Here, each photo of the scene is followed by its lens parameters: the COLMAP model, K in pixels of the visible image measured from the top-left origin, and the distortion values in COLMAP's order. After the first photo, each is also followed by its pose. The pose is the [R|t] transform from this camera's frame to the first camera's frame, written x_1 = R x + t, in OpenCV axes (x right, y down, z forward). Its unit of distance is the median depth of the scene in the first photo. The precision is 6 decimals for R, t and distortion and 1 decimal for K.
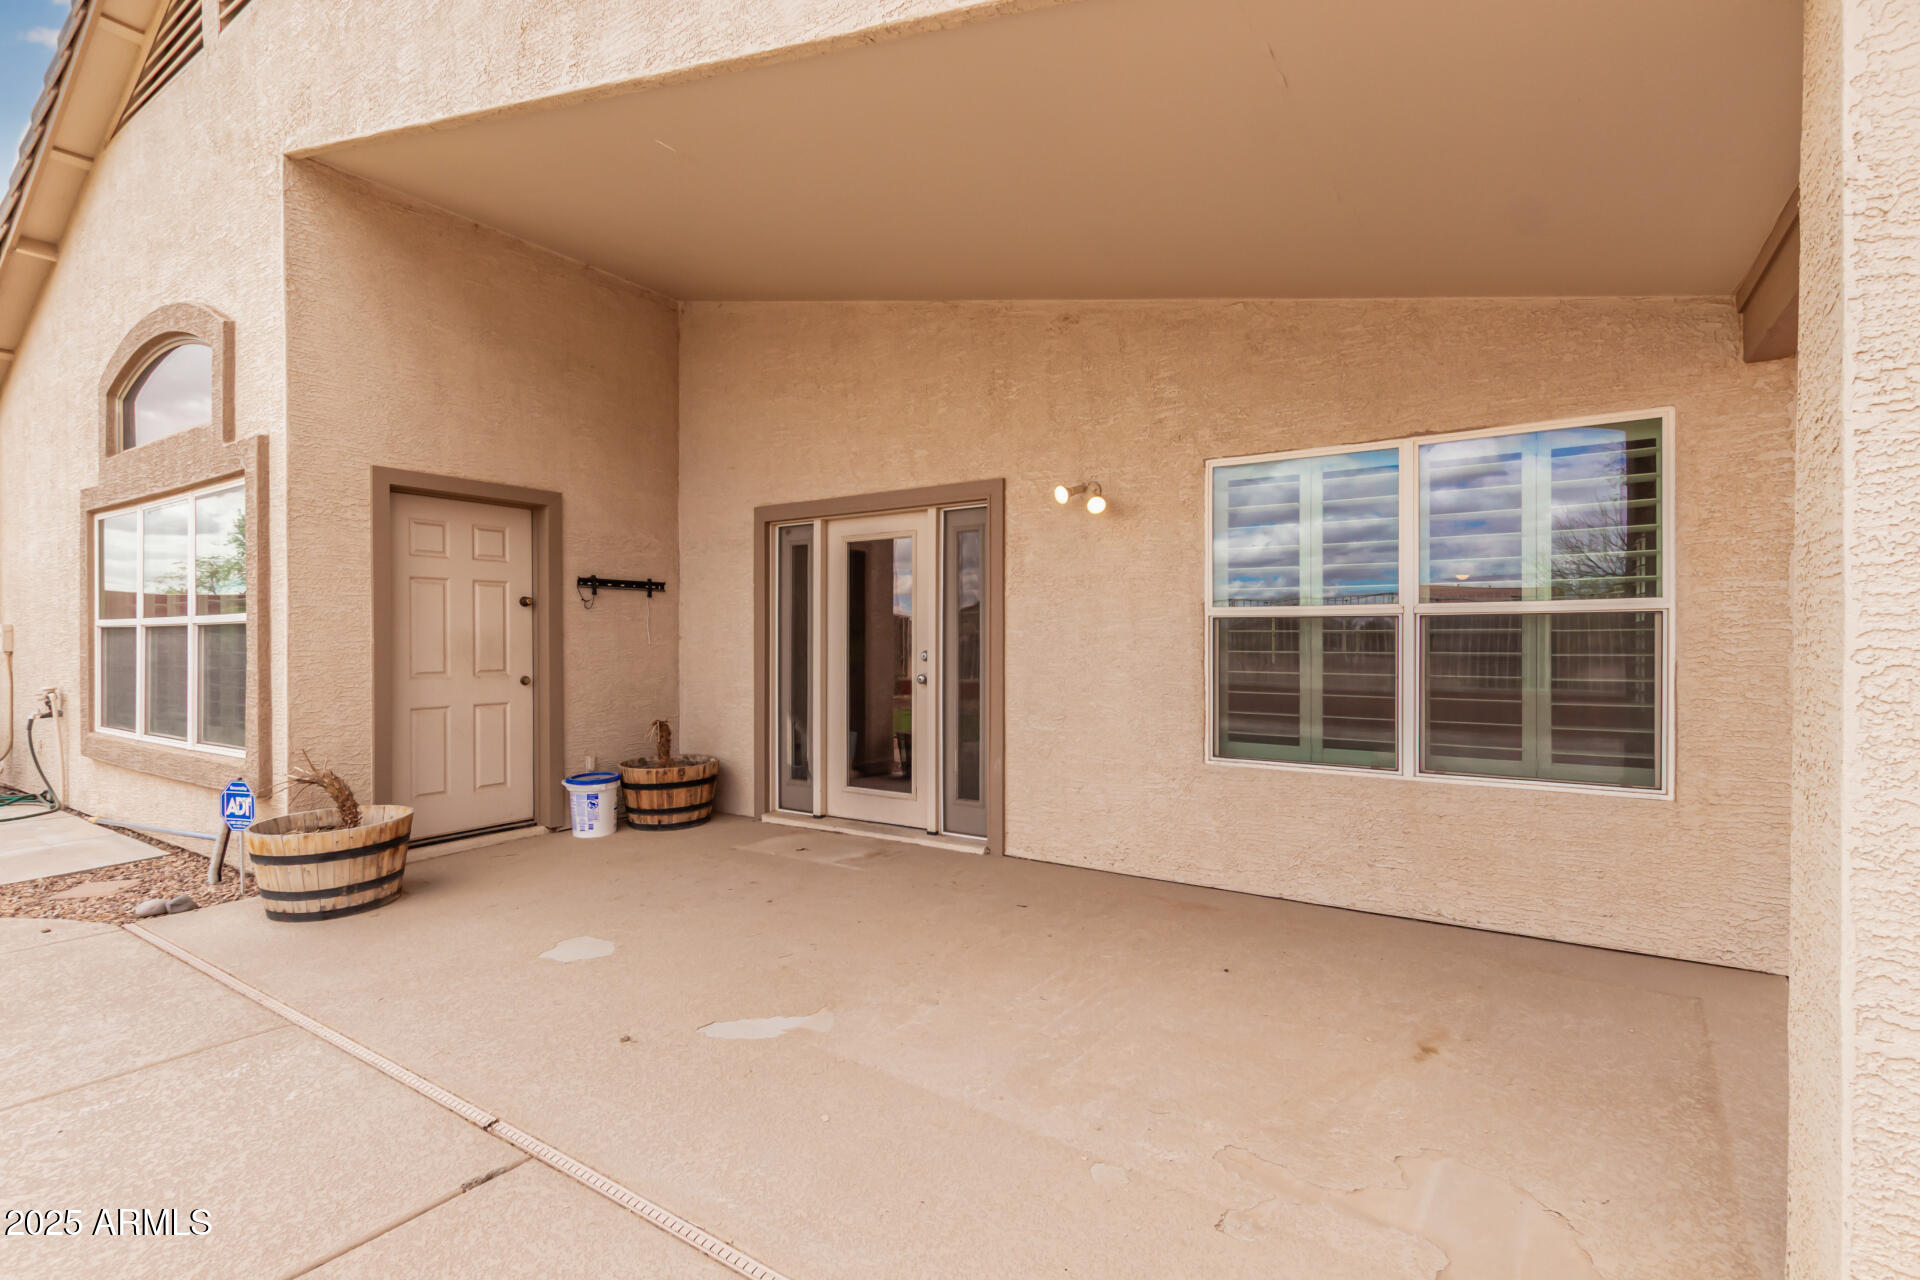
lens RADIAL K [[881.8, 0, 941.9], [0, 881.8, 658.4], [0, 0, 1]] dist [0.010772, -0.002826]
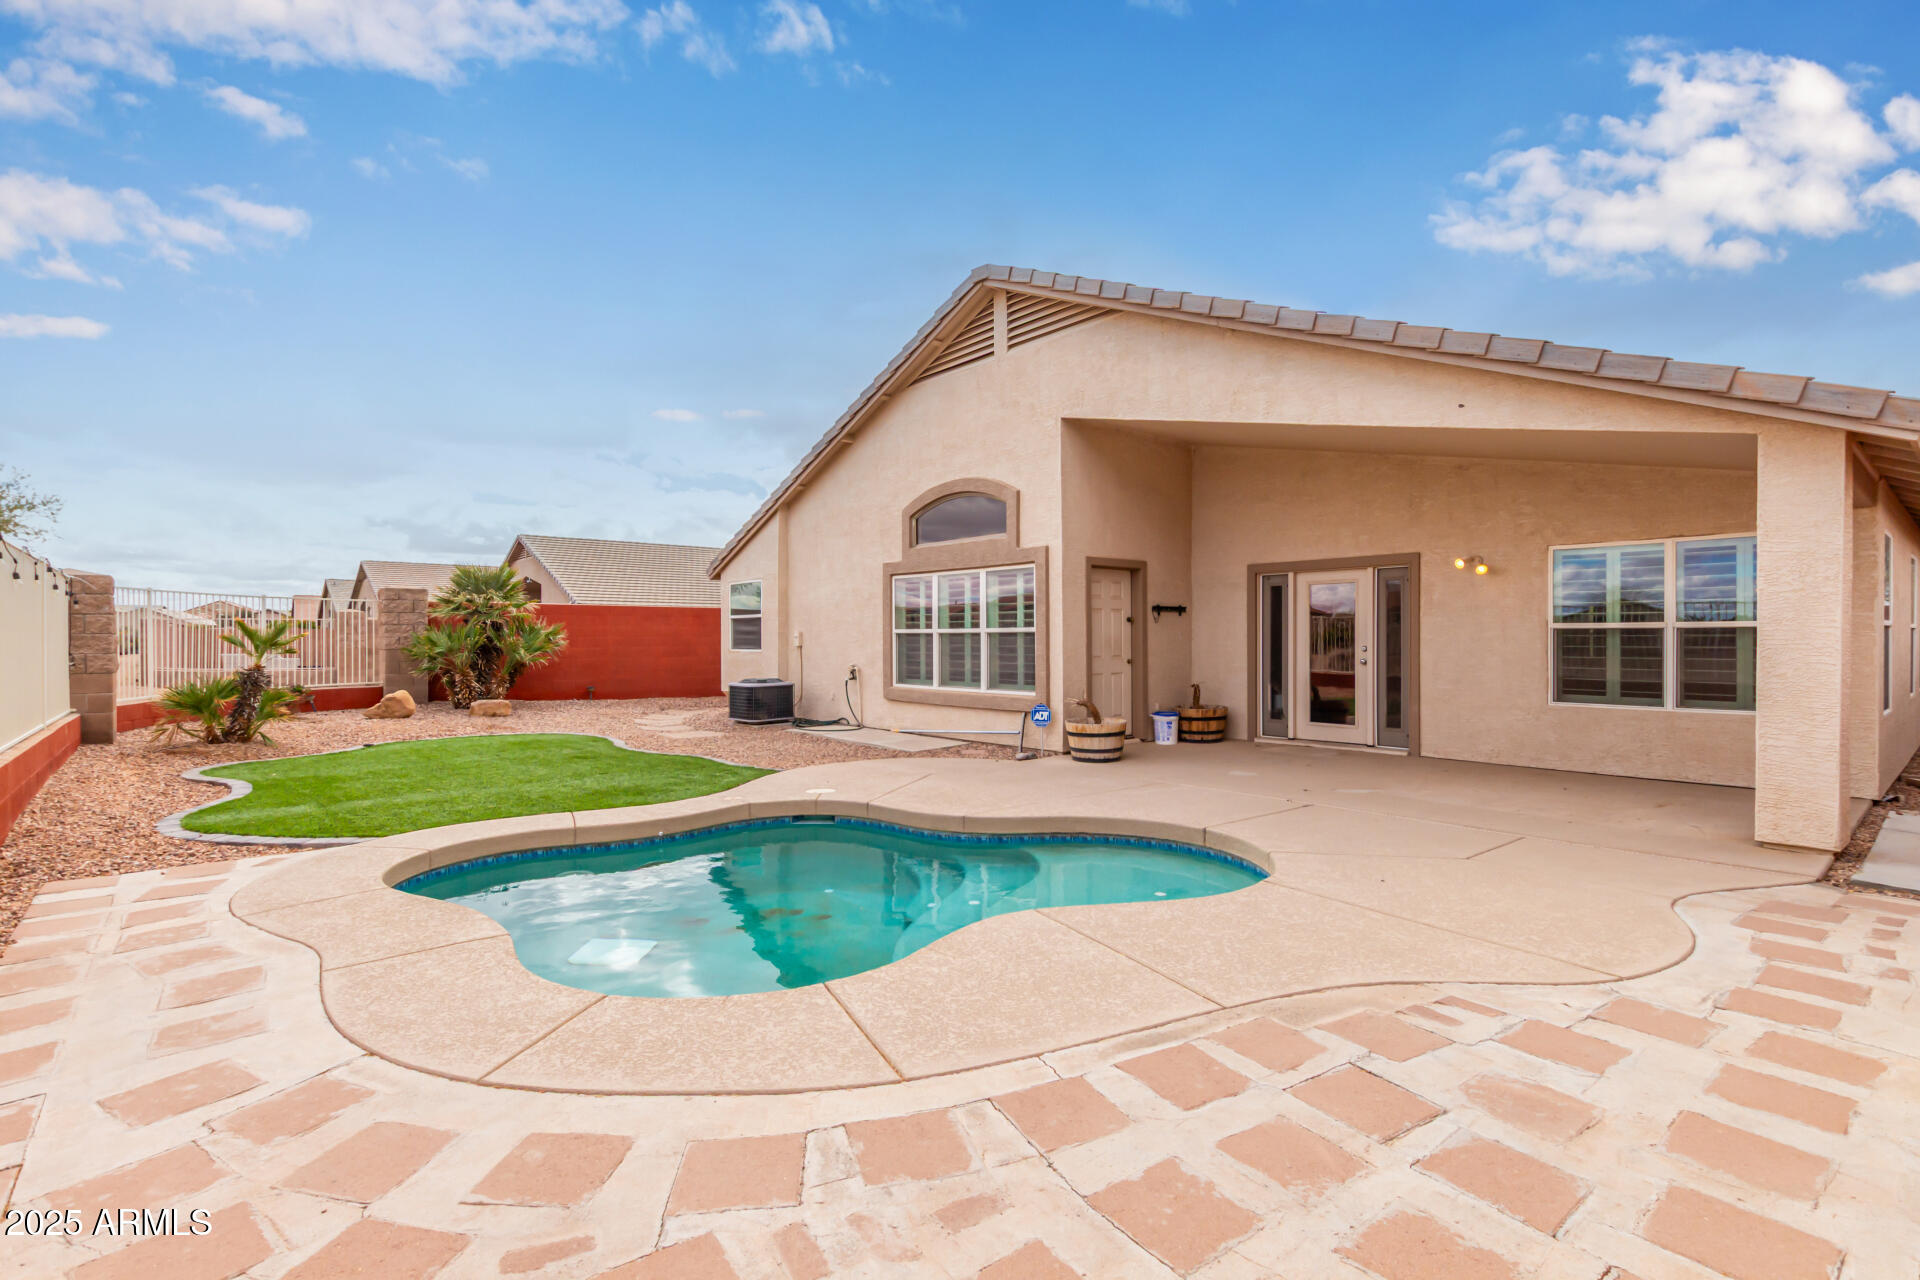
lens RADIAL K [[881.8, 0, 943.9], [0, 881.8, 648.5], [0, 0, 1]] dist [0.010772, -0.002826]
pose [[0.963415, 0.003060, -0.267997, -0.383101], [-0.005283, 0.999957, -0.007574, 0.015542], [0.267962, 0.008713, 0.963390, -1.022649]]
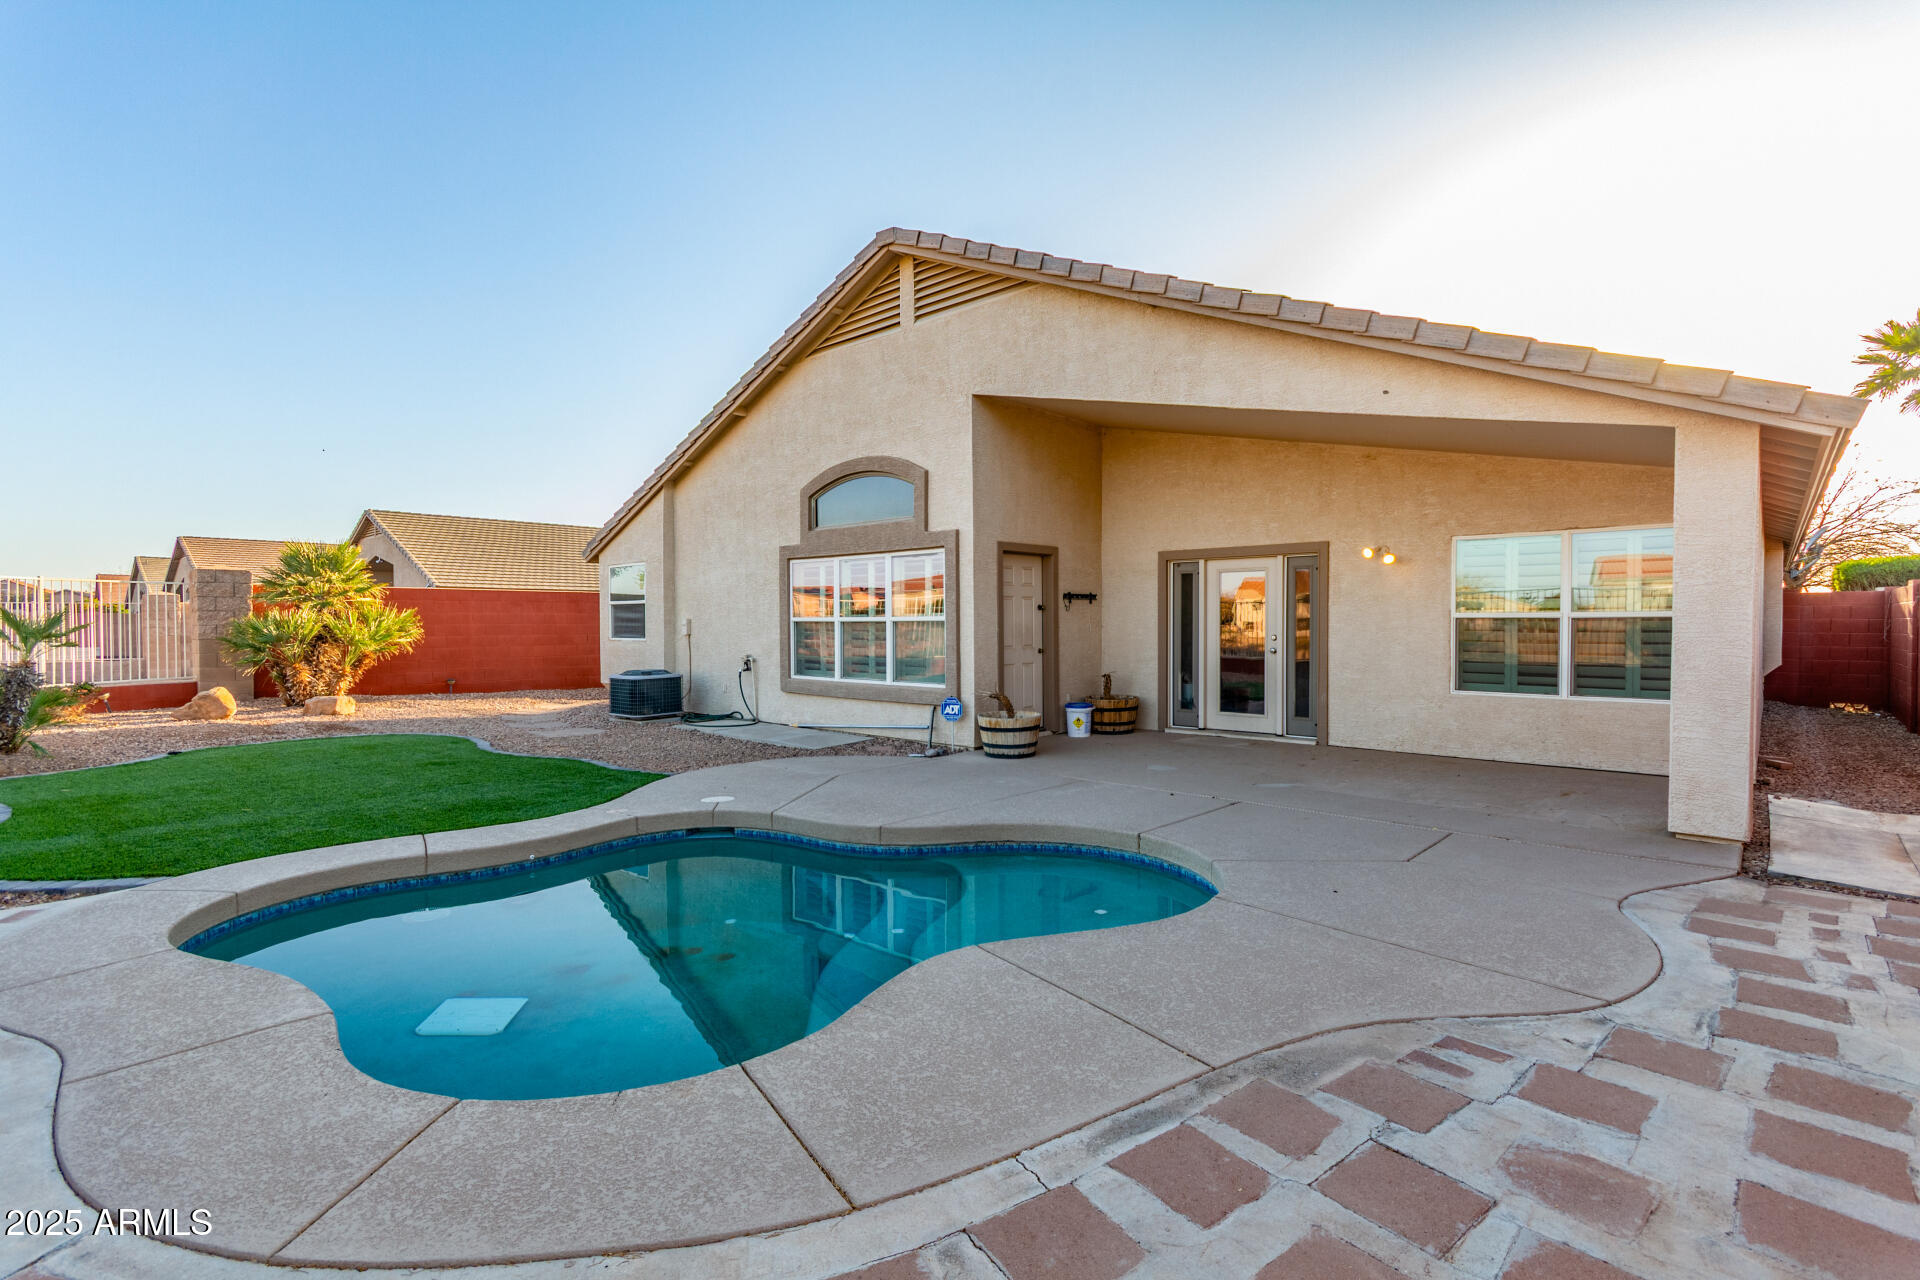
lens RADIAL K [[881.8, 0, 944.6], [0, 881.8, 650.2], [0, 0, 1]] dist [0.010772, -0.002826]
pose [[0.989500, 0.003384, -0.144495, -0.445009], [-0.001461, 0.999909, 0.013406, -0.000396], [0.144527, -0.013055, 0.989415, -0.922652]]
